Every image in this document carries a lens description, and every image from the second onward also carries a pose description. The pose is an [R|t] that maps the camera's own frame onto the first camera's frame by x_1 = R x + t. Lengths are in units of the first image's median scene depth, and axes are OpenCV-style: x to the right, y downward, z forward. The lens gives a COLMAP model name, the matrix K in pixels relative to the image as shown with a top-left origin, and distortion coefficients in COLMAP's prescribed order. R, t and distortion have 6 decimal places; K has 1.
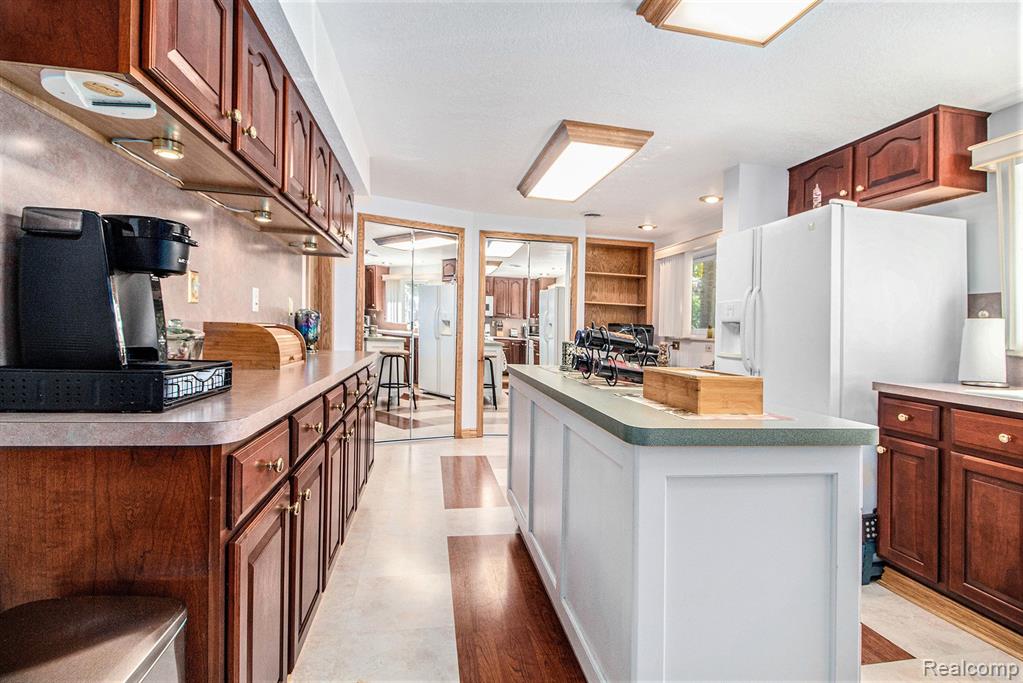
lens RADIAL K [[460.7, 0, 509.5], [0, 460.7, 334.8], [0, 0, 1]] dist [0.000169, -0.018637]
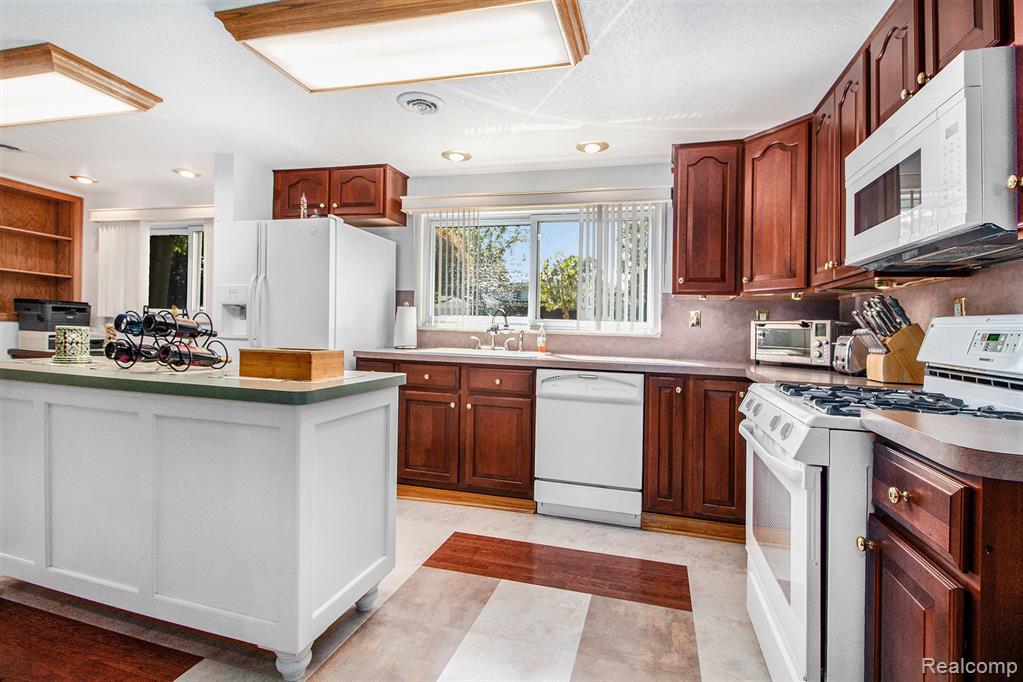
lens RADIAL K [[482.7, 0, 513.2], [0, 482.7, 320.1], [0, 0, 1]] dist [-0.001044, -0.000186]
pose [[0.422524, -0.010826, 0.906287, -0.290227], [-0.004912, 0.999887, 0.014234, -0.012460], [-0.906339, -0.010466, 0.422422, -0.061194]]
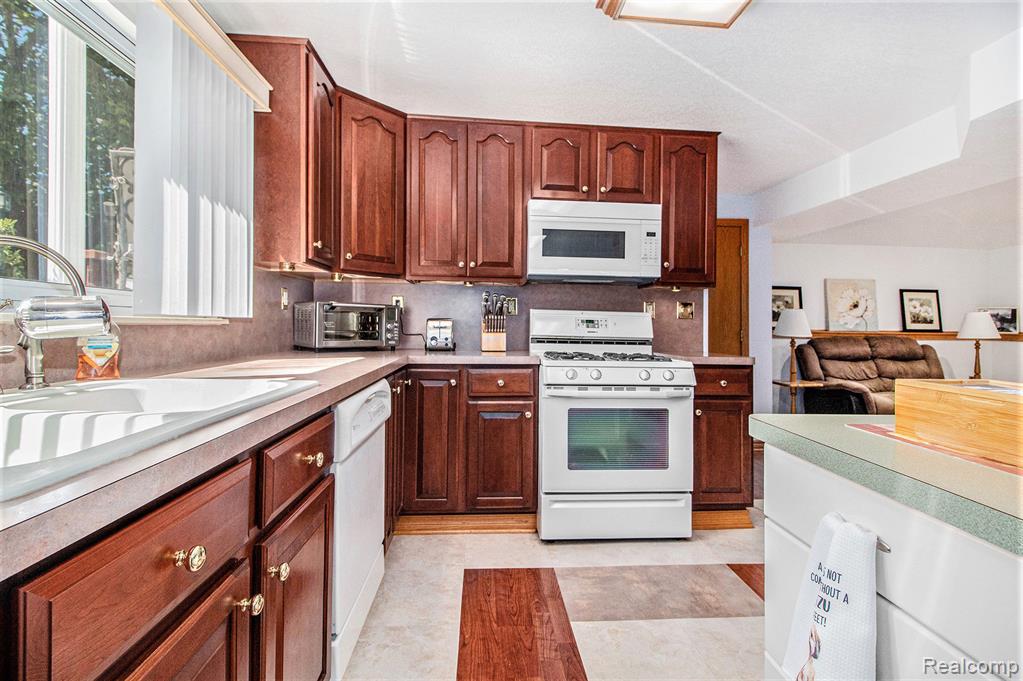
lens RADIAL K [[482.7, 0, 513.2], [0, 482.7, 319.6], [0, 0, 1]] dist [-0.001044, -0.000186]
pose [[-0.993787, -0.051806, 0.098506, 0.559705], [-0.051904, 0.998651, 0.001574, 0.016868], [-0.098455, -0.003549, -0.995135, 0.908996]]
